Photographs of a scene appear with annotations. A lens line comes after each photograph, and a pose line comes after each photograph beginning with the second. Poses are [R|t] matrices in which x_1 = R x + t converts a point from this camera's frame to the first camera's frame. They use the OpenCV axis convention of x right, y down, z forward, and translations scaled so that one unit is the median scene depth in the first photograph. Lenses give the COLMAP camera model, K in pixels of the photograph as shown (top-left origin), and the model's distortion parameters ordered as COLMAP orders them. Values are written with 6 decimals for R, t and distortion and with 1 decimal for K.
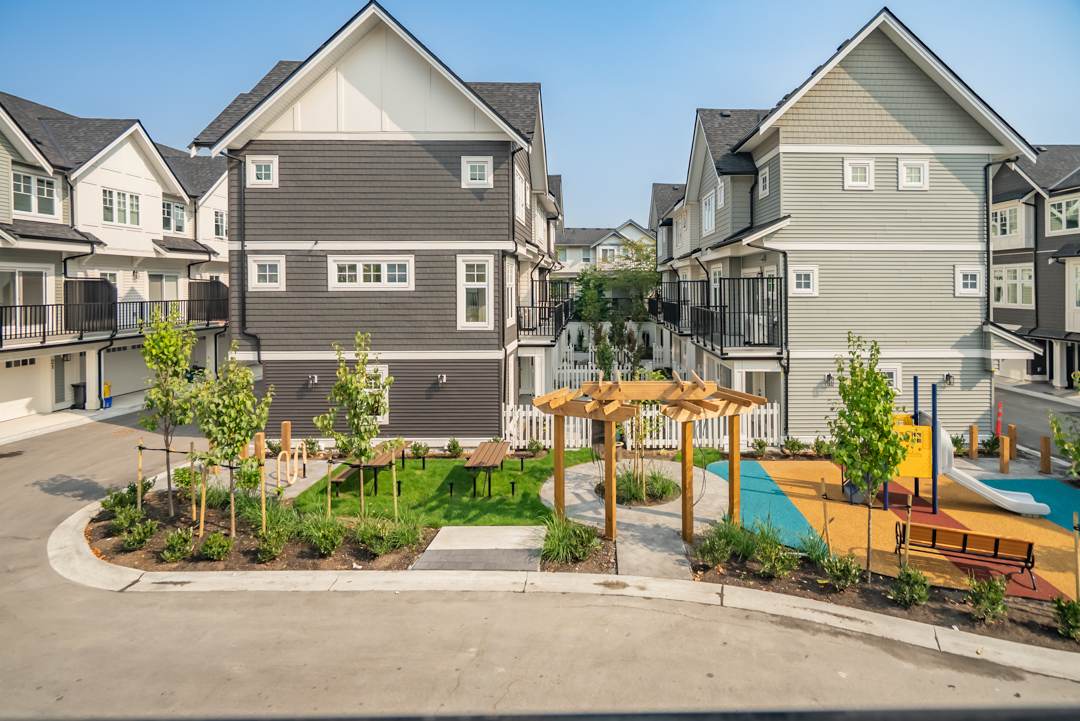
lens RADIAL K [[524.2, 0, 588.9], [0, 524.2, 296.1], [0, 0, 1]] dist [-0.002267, -0.000695]
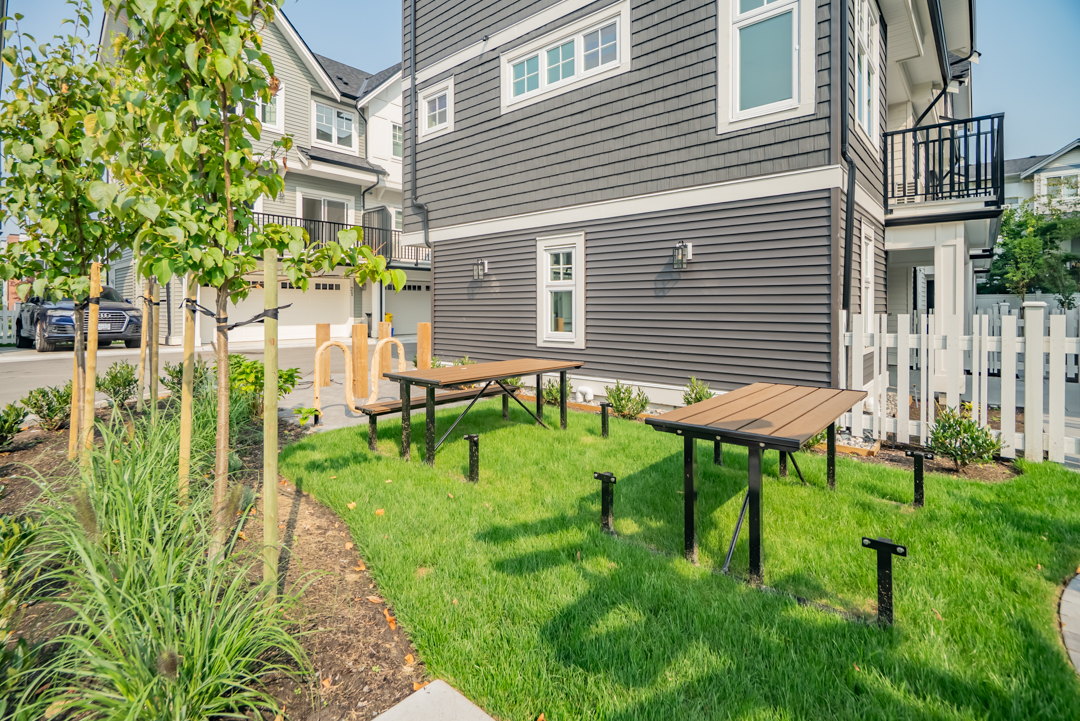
lens RADIAL K [[508.4, 0, 536.0], [0, 508.4, 310.2], [0, 0, 1]] dist [0.001622, 0.000558]
pose [[0.751628, 0.005584, -0.659564, -0.091105], [-0.007499, 0.999972, -0.000079, 0.207750], [0.659545, 0.005005, 0.751649, 0.595655]]
